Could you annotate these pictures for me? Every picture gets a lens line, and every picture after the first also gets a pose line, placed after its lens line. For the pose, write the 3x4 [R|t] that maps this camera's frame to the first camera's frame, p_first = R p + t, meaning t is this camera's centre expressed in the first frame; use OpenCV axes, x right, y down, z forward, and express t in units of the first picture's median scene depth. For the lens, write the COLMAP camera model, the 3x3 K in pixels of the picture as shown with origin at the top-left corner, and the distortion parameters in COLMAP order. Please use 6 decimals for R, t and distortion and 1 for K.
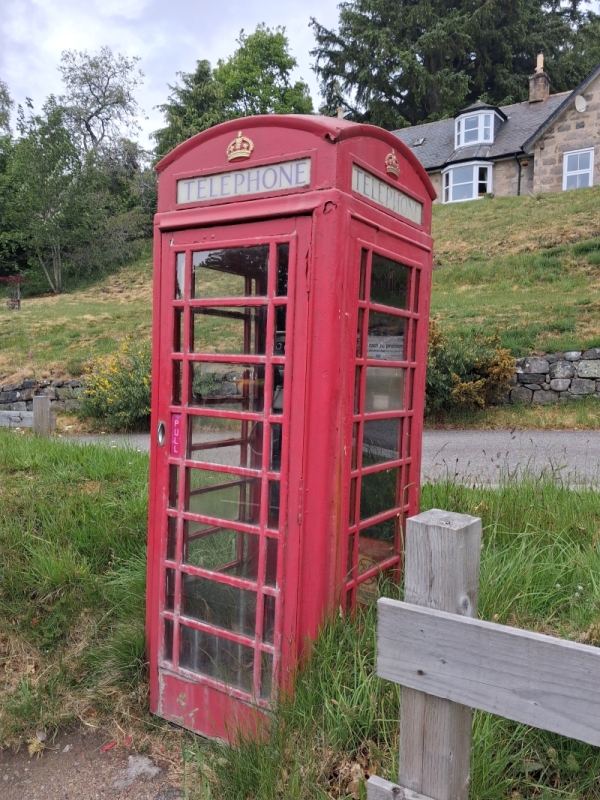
lens RADIAL K [[627.7, 0, 300.9], [0, 627.7, 405.8], [0, 0, 1]] dist [0.021995, -0.003181]
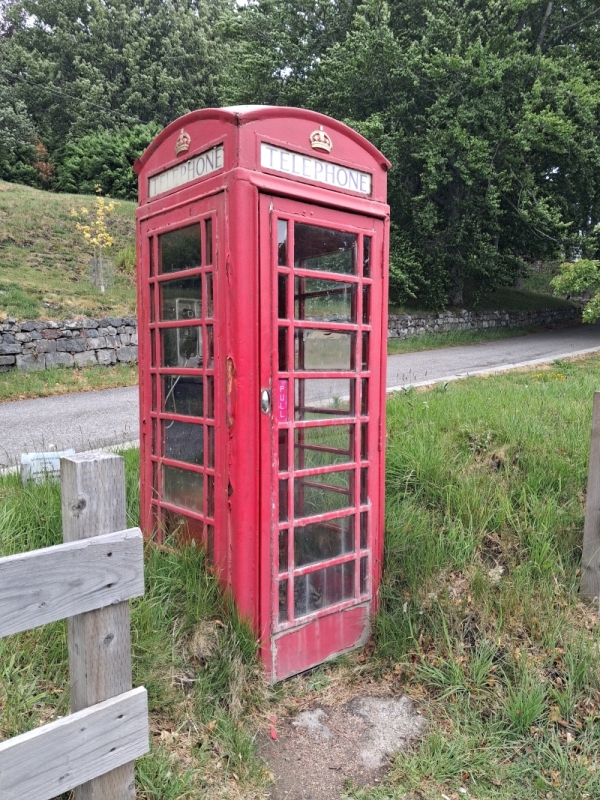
lens RADIAL K [[621.9, 0, 301.5], [0, 621.9, 408.4], [0, 0, 1]] dist [0.041440, -0.002740]
pose [[0.278467, -0.104641, 0.954728, -0.322877], [0.069366, 0.993642, 0.088674, -0.007607], [-0.957938, 0.041533, 0.283955, 0.190429]]
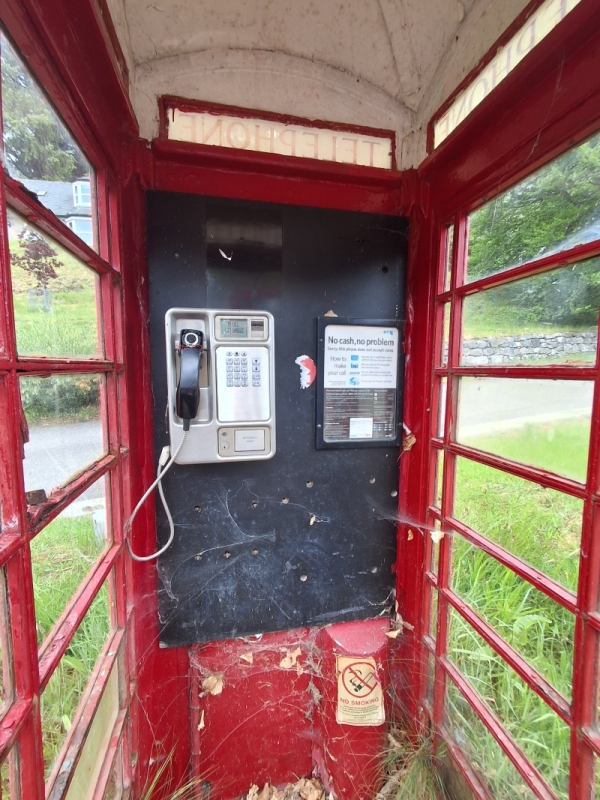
lens RADIAL K [[378.3, 0, 300.0], [0, 378.3, 400.0], [0, 0, 1]] dist [-0.001017, -0.000357]
pose [[0.710739, -0.091434, 0.697489, -0.063398], [0.065870, 0.995811, 0.063420, -0.019658], [-0.700366, 0.000869, 0.713784, 0.234310]]
